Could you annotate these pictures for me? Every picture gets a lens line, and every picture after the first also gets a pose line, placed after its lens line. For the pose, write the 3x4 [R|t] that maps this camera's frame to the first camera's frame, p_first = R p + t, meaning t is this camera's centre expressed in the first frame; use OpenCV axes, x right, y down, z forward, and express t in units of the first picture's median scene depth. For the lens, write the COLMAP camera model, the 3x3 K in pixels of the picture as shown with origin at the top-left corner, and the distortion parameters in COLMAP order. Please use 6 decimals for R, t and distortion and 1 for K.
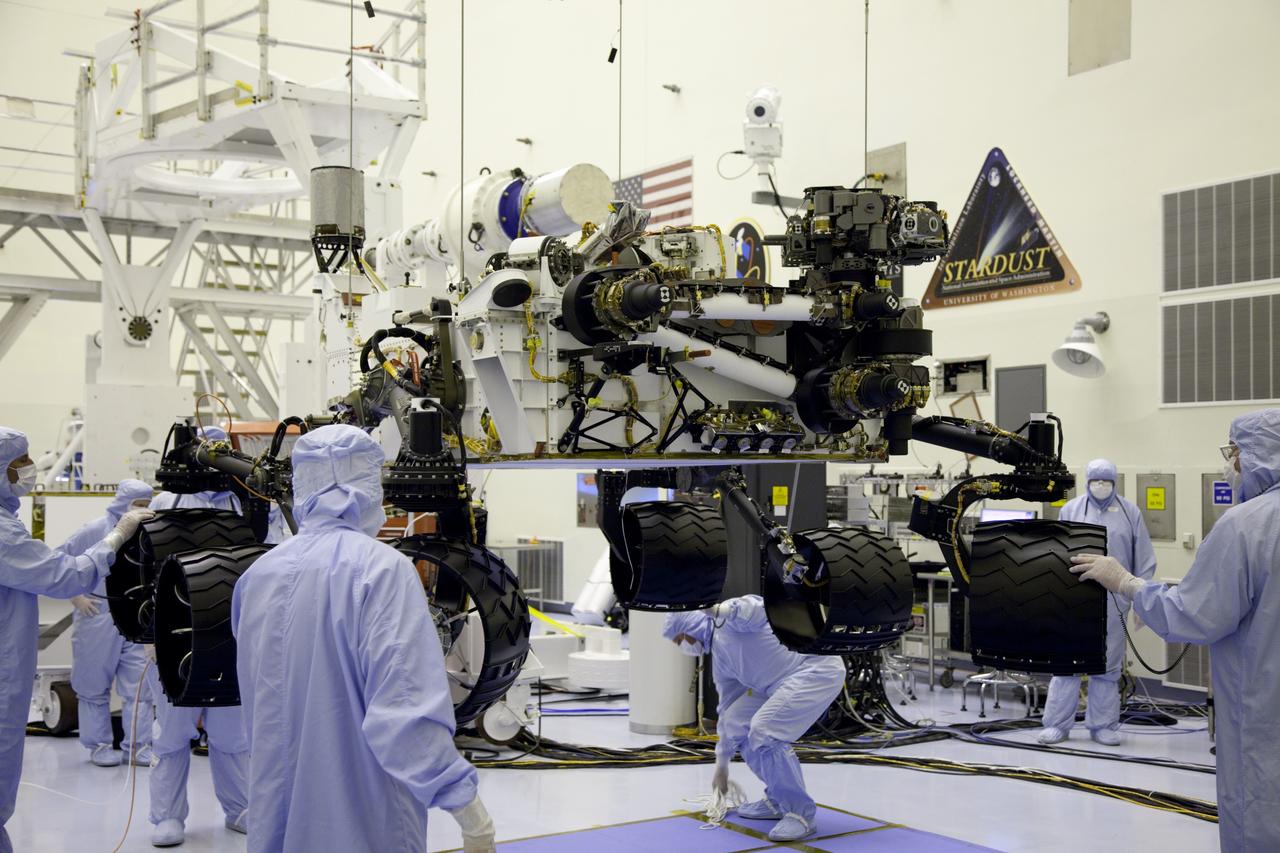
lens RADIAL K [[1545.5, 0, 646.3], [0, 1545.5, 426.2], [0, 0, 1]] dist [0.115314, 0.000000]
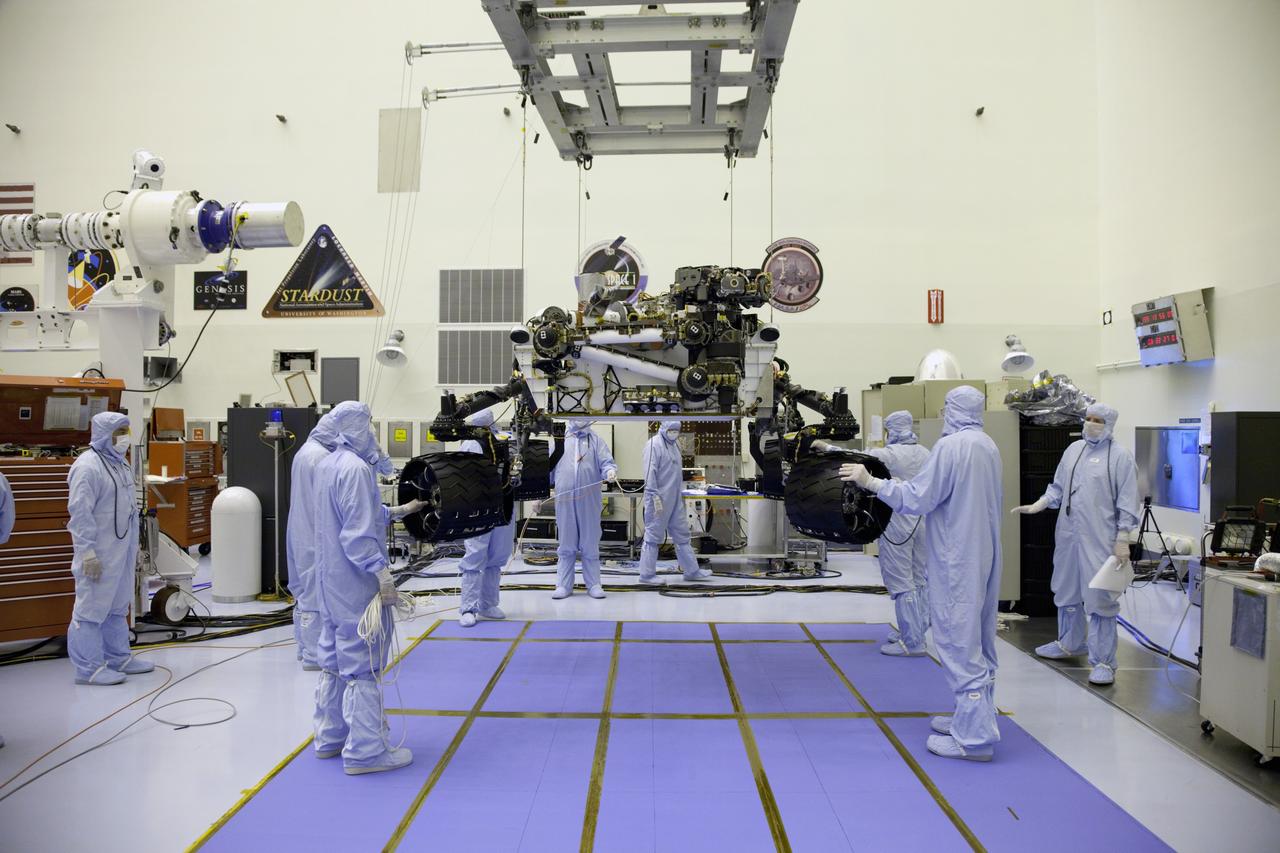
lens RADIAL K [[882.8, 0, 645.3], [0, 882.8, 429.6], [0, 0, 1]] dist [-0.116808, 0.071171]
pose [[0.588508, -0.003428, 0.808484, -0.317822], [-0.029759, 0.999222, 0.025898, 0.004790], [-0.807944, -0.039301, 0.587947, 0.177331]]
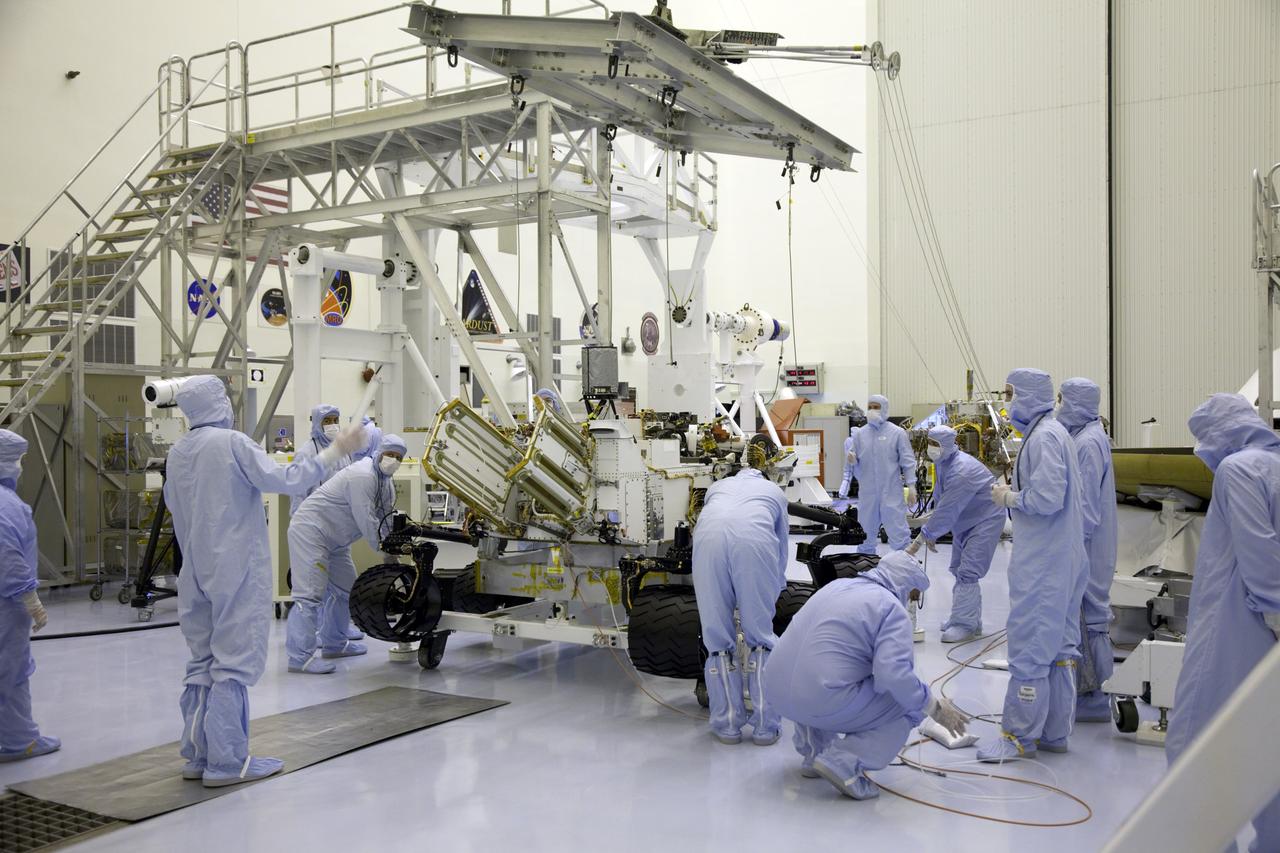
lens RADIAL K [[1144.5, 0, 634.0], [0, 1144.5, 417.8], [0, 0, 1]] dist [-0.020007, 0.067665]
pose [[-0.422905, 0.007994, 0.906139, -1.305984], [-0.026682, 0.999418, -0.021269, 0.054176], [-0.905781, -0.033172, -0.422445, 1.461550]]
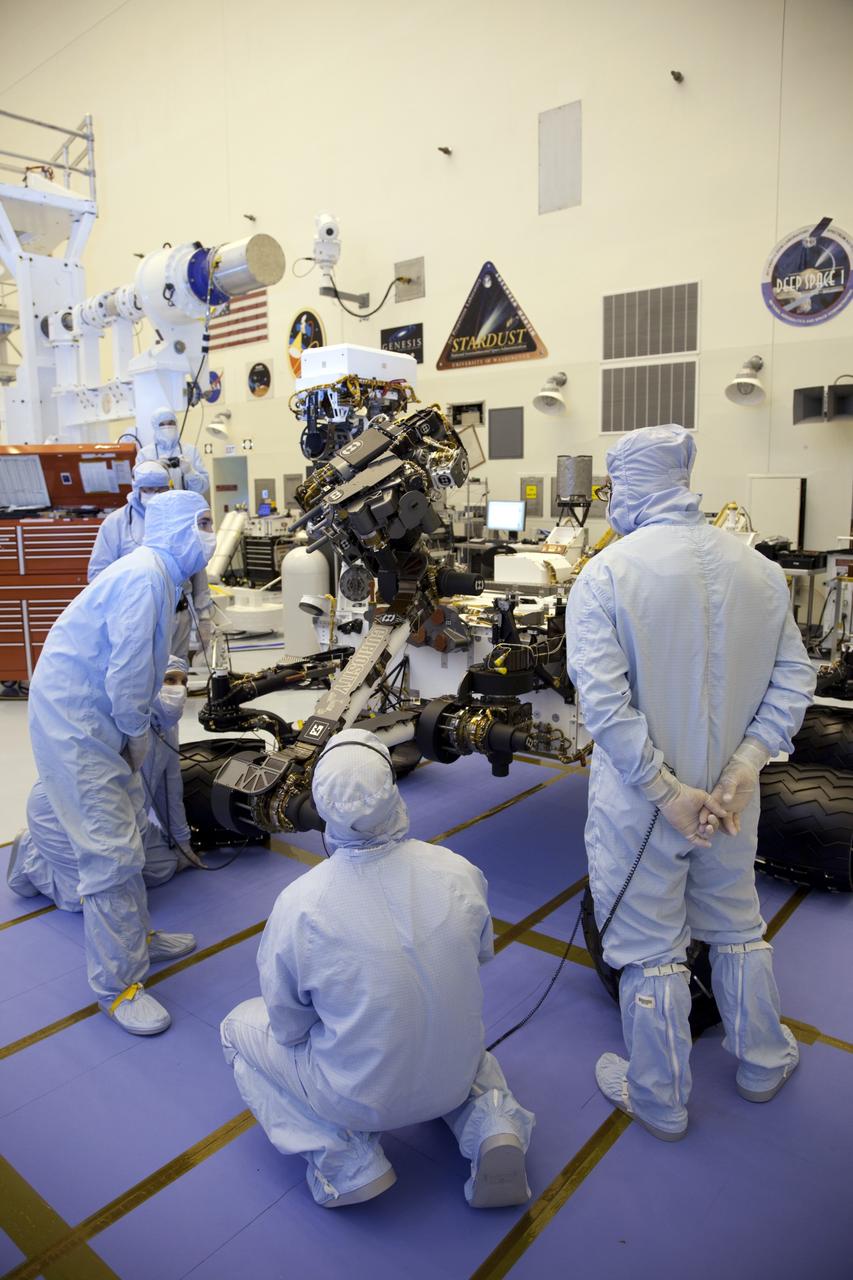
lens RADIAL K [[882.8, 0, 422.4], [0, 882.8, 633.9], [0, 0, 1]] dist [-0.116808, 0.071171]
pose [[0.964347, -0.058239, 0.258154, -0.075083], [0.005799, 0.979901, 0.199398, 0.007459], [-0.264578, -0.190792, 0.945303, 0.155378]]
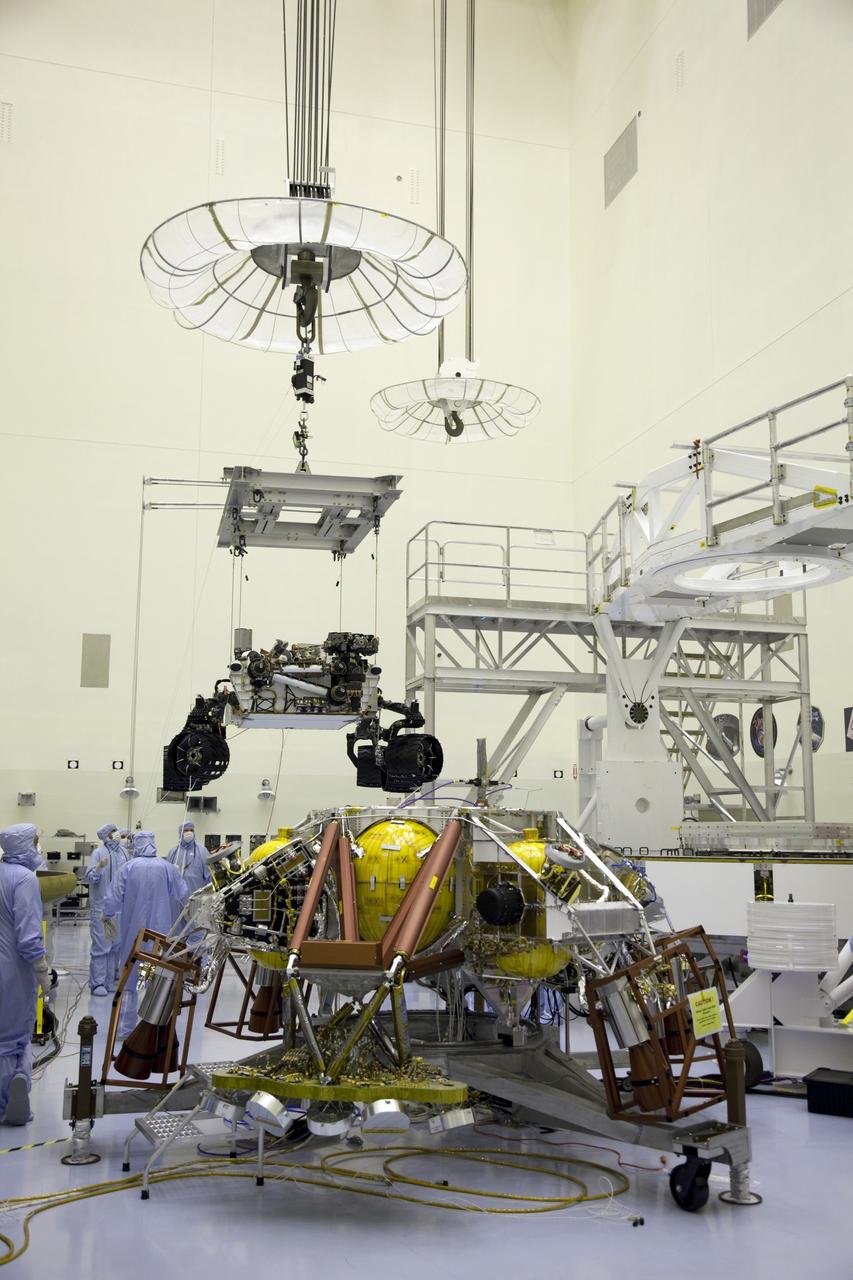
lens RADIAL K [[1251.8, 0, 426.5], [0, 1251.8, 643.0], [0, 0, 1]] dist [0.018886, 0.000000]
pose [[0.950065, -0.043386, -0.309021, -0.225798], [0.006420, 0.992796, -0.119649, -0.003813], [0.311986, 0.111690, 0.943499, 0.072600]]
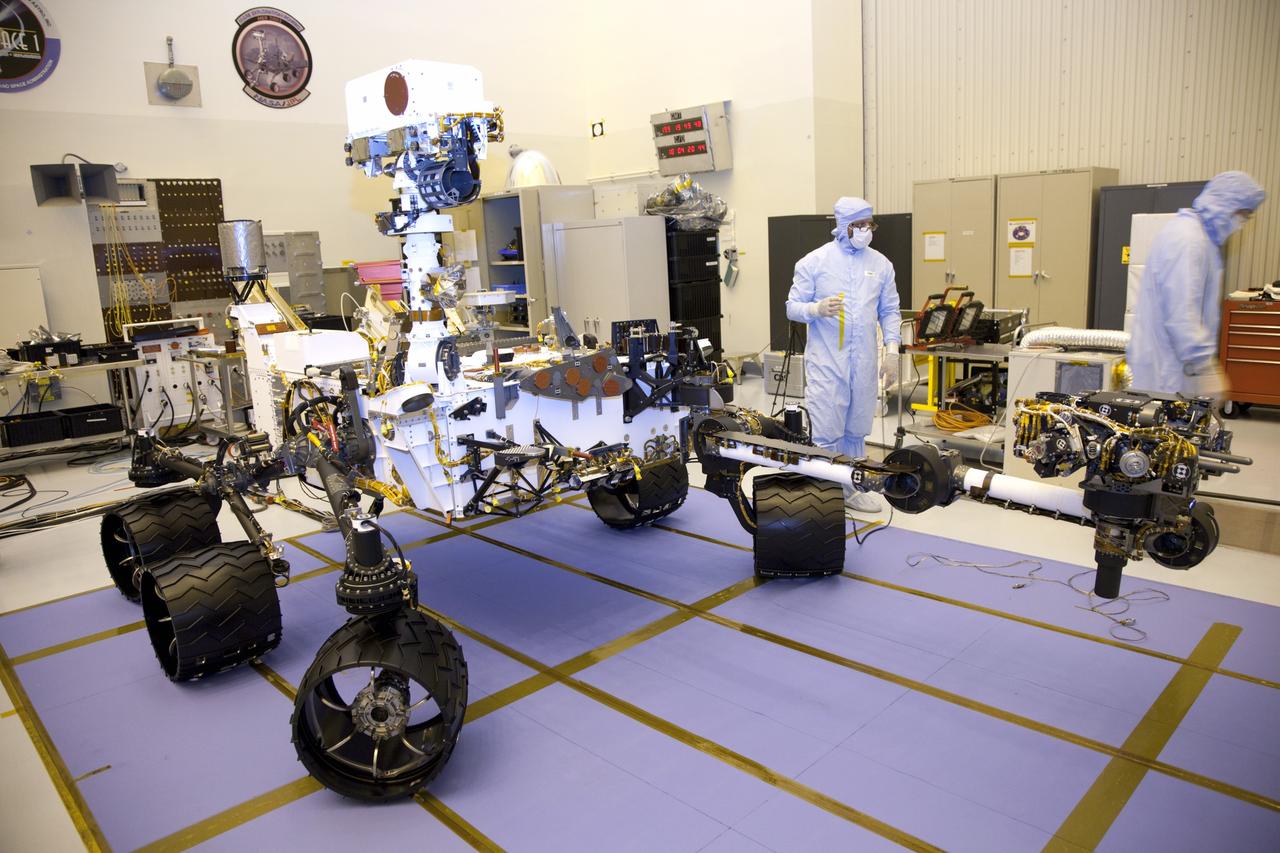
lens RADIAL K [[882.8, 0, 645.0], [0, 882.8, 420.2], [0, 0, 1]] dist [-0.116808, 0.071171]
pose [[-0.156673, -0.190162, 0.969171, -0.256889], [0.009321, 0.980961, 0.193982, 0.018207], [-0.987607, 0.039426, -0.151918, 0.414836]]
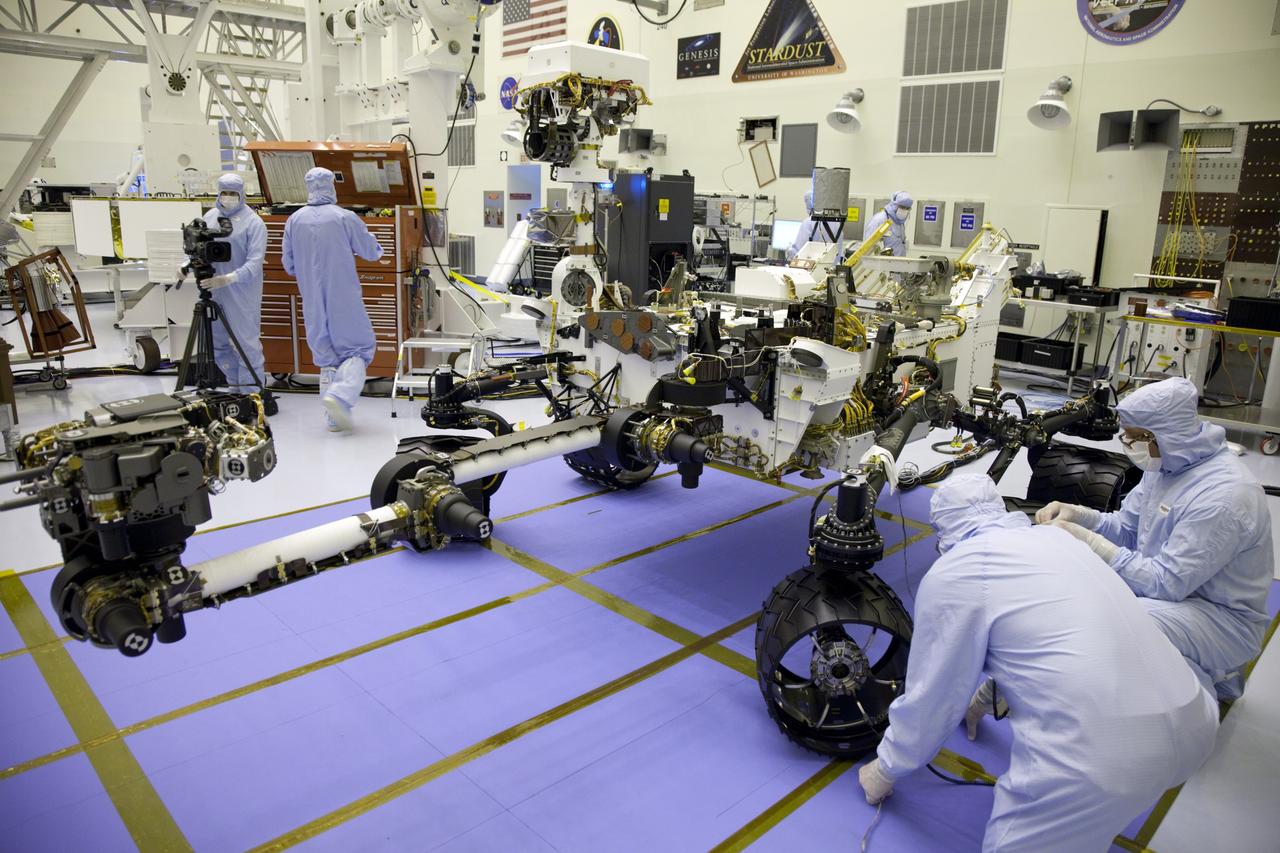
lens RADIAL K [[882.8, 0, 643.4], [0, 882.8, 424.4], [0, 0, 1]] dist [-0.116808, 0.071171]
pose [[0.986601, -0.016270, 0.162340, -0.046991], [-0.029857, 0.960207, 0.277688, 0.011291], [-0.160398, -0.278814, 0.946856, 0.150982]]
